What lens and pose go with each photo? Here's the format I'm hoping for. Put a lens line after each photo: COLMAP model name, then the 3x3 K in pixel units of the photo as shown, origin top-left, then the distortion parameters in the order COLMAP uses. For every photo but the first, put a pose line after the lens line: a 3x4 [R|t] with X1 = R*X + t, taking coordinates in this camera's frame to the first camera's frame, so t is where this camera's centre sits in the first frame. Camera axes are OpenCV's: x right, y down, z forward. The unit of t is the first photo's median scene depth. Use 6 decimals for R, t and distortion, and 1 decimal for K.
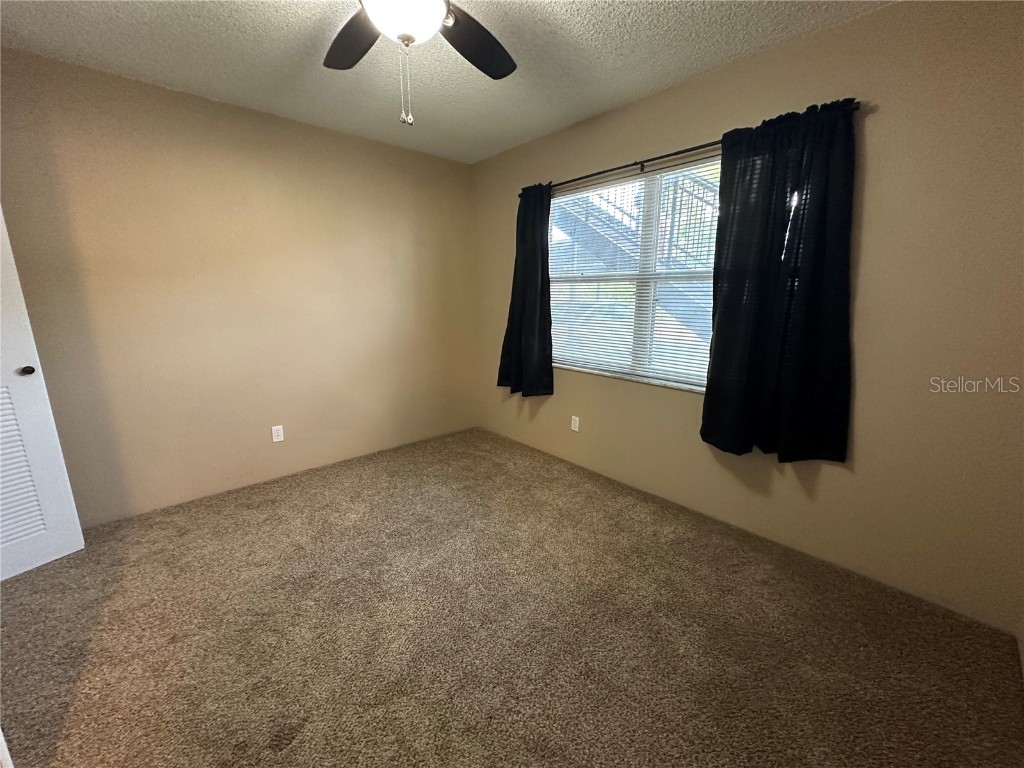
lens RADIAL K [[405.9, 0, 511.6], [0, 405.9, 383.0], [0, 0, 1]] dist [-0.002624, 0.000162]
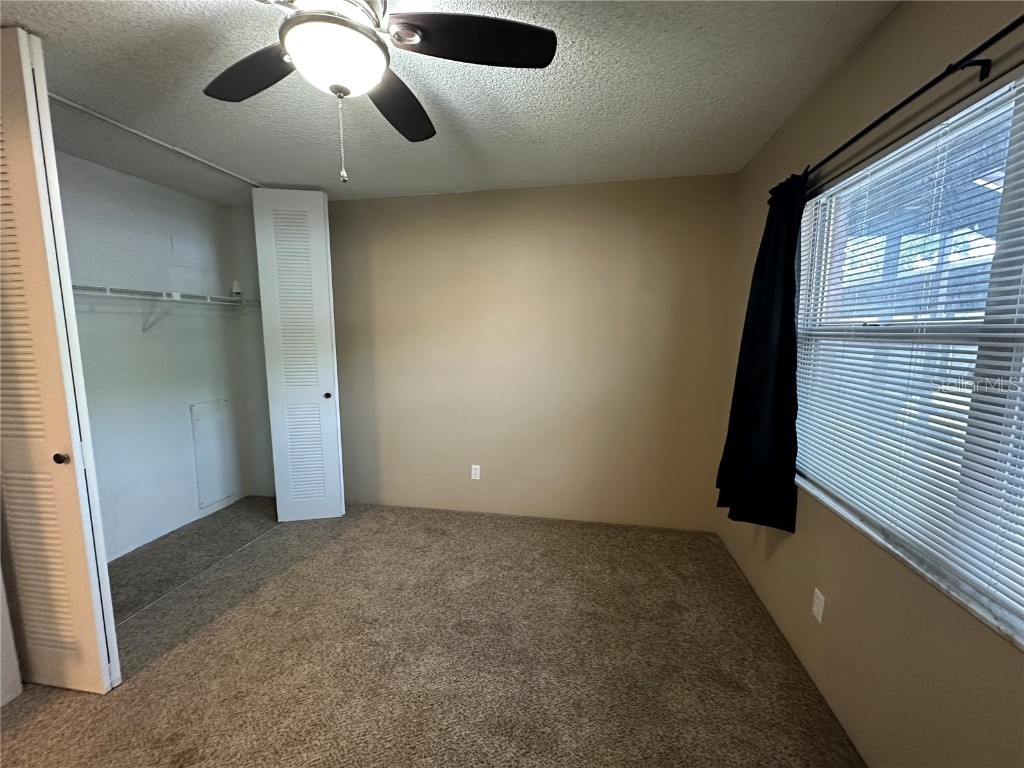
lens RADIAL K [[405.9, 0, 514.5], [0, 405.9, 384.7], [0, 0, 1]] dist [-0.002624, 0.000162]
pose [[0.613037, 0.101660, -0.783486, 0.337266], [-0.167818, 0.985812, -0.003396, -0.128024], [0.772025, 0.133565, 0.621400, 0.384209]]
